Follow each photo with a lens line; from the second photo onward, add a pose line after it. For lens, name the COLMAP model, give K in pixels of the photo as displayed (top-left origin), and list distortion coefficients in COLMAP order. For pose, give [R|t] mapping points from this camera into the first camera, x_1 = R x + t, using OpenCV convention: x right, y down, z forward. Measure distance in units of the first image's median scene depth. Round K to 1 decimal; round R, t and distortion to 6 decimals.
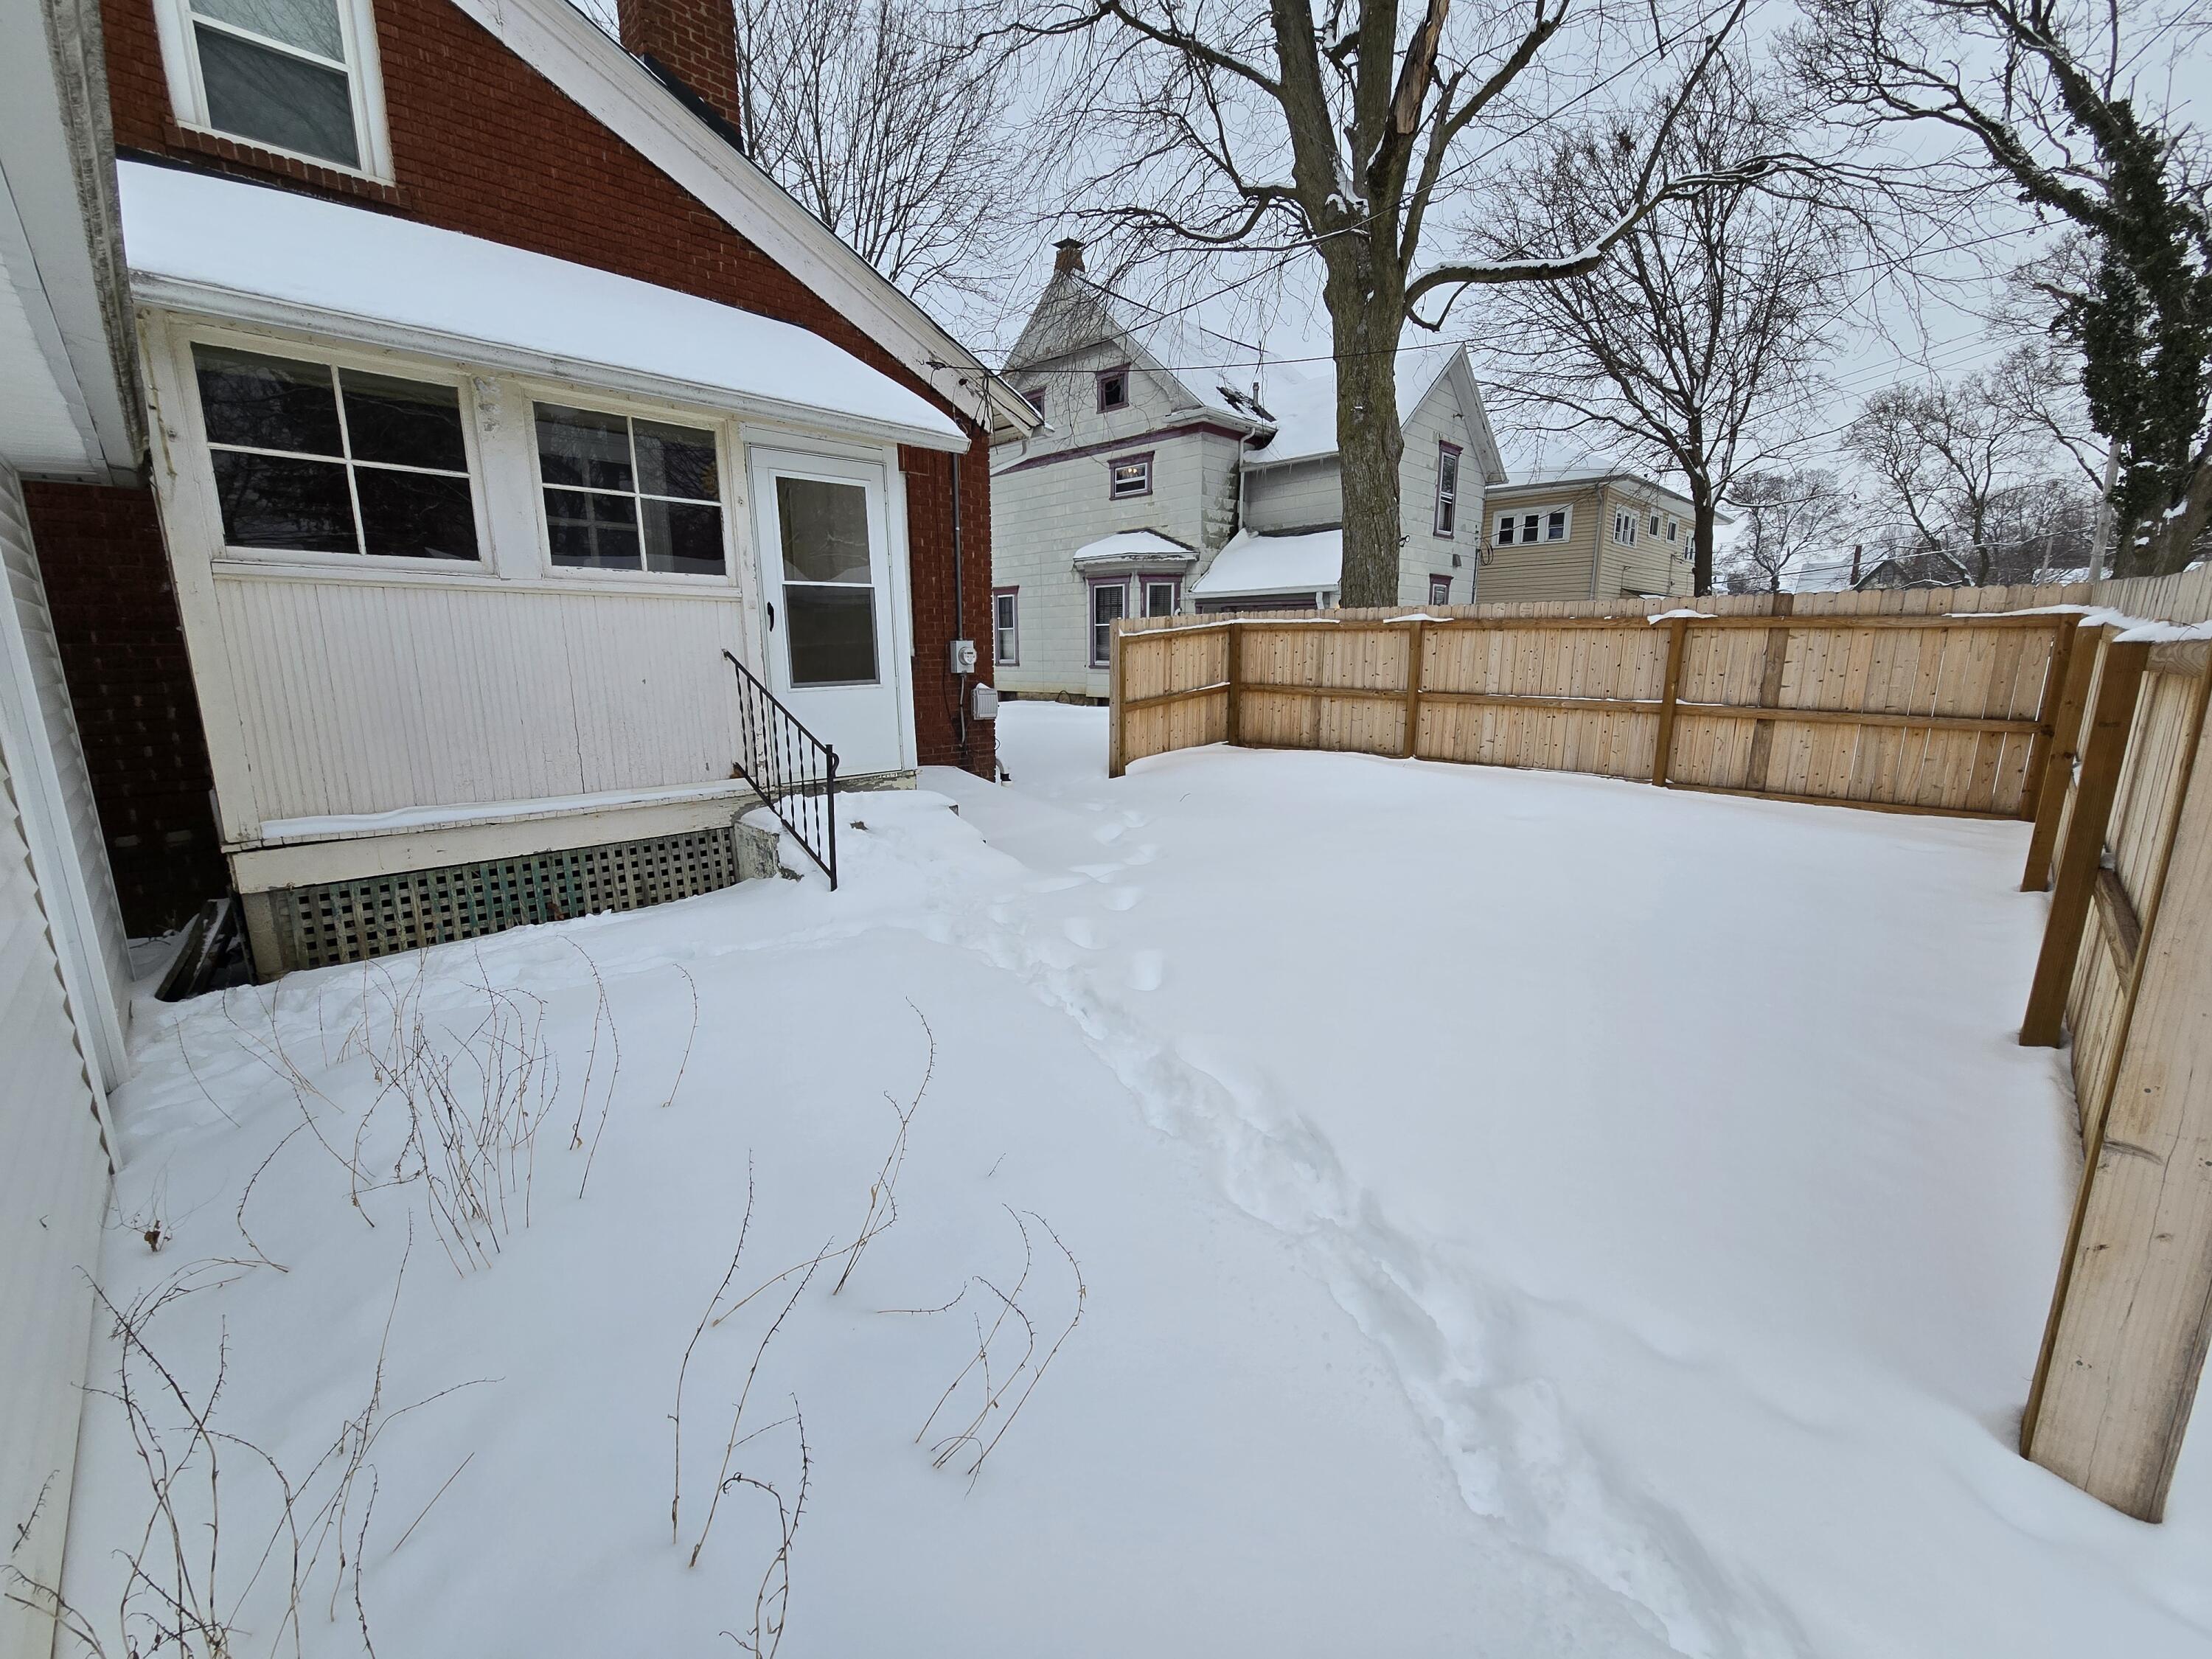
lens RADIAL K [[905.9, 0, 1125.0], [0, 905.9, 836.9], [0, 0, 1]] dist [-0.014677, 0.002544]
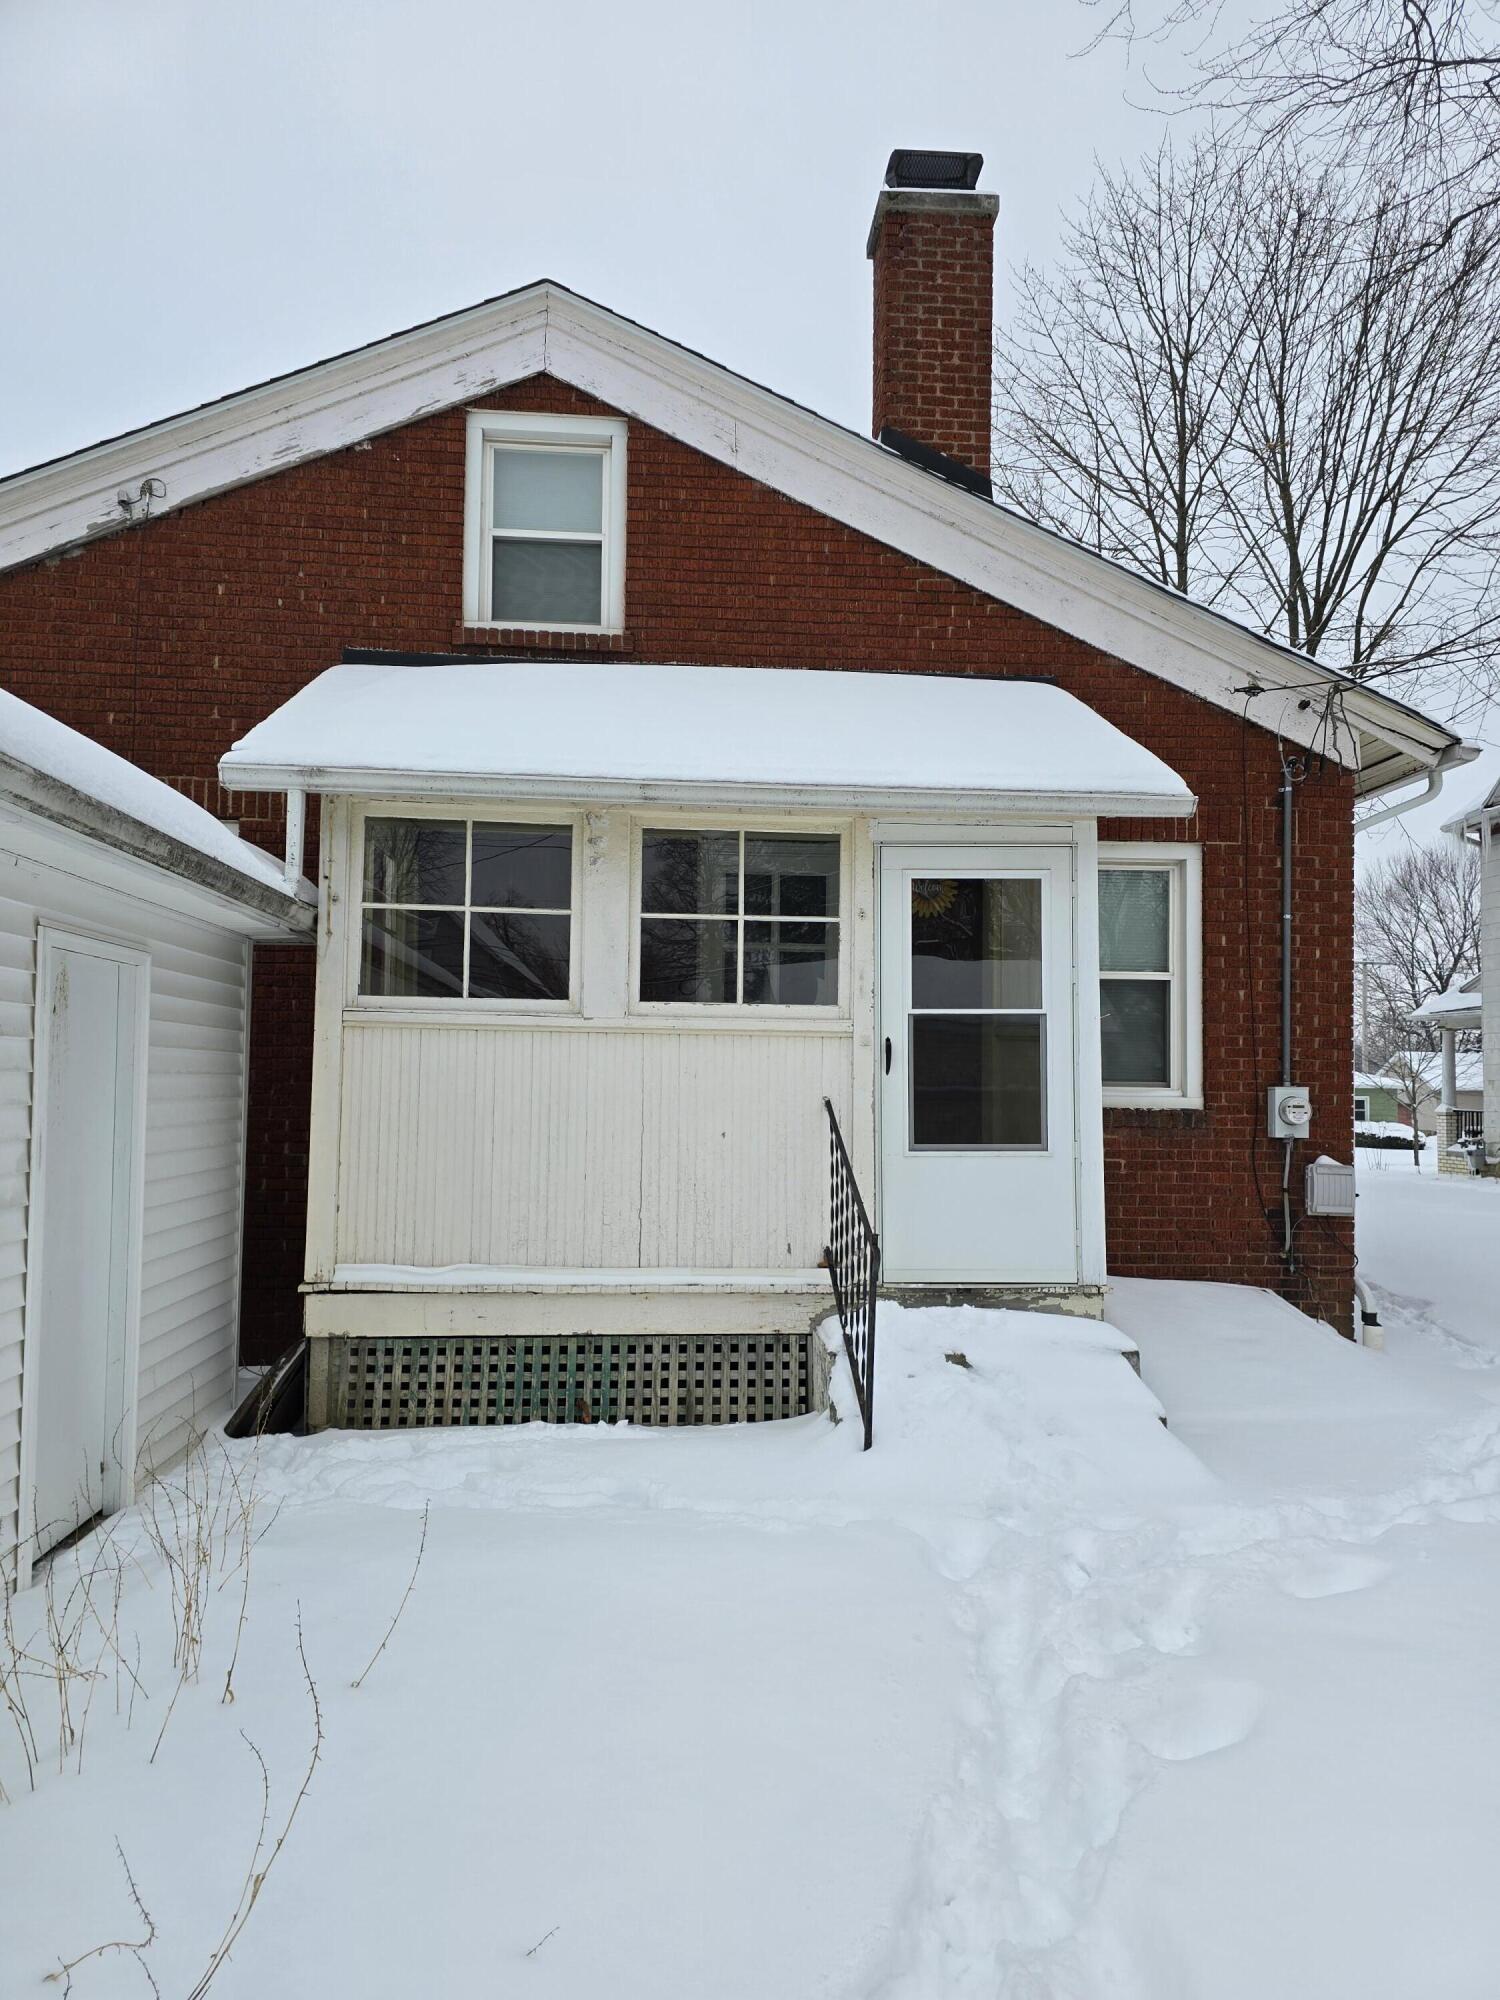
lens RADIAL K [[1334.5, 0, 750.9], [0, 1334.5, 1013.7], [0, 0, 1]] dist [0.072091, -0.063187]
pose [[0.749020, -0.023101, -0.662144, 0.285380], [-0.146878, 0.968735, -0.199947, -0.043239], [0.646062, 0.247019, 0.722209, 0.125028]]
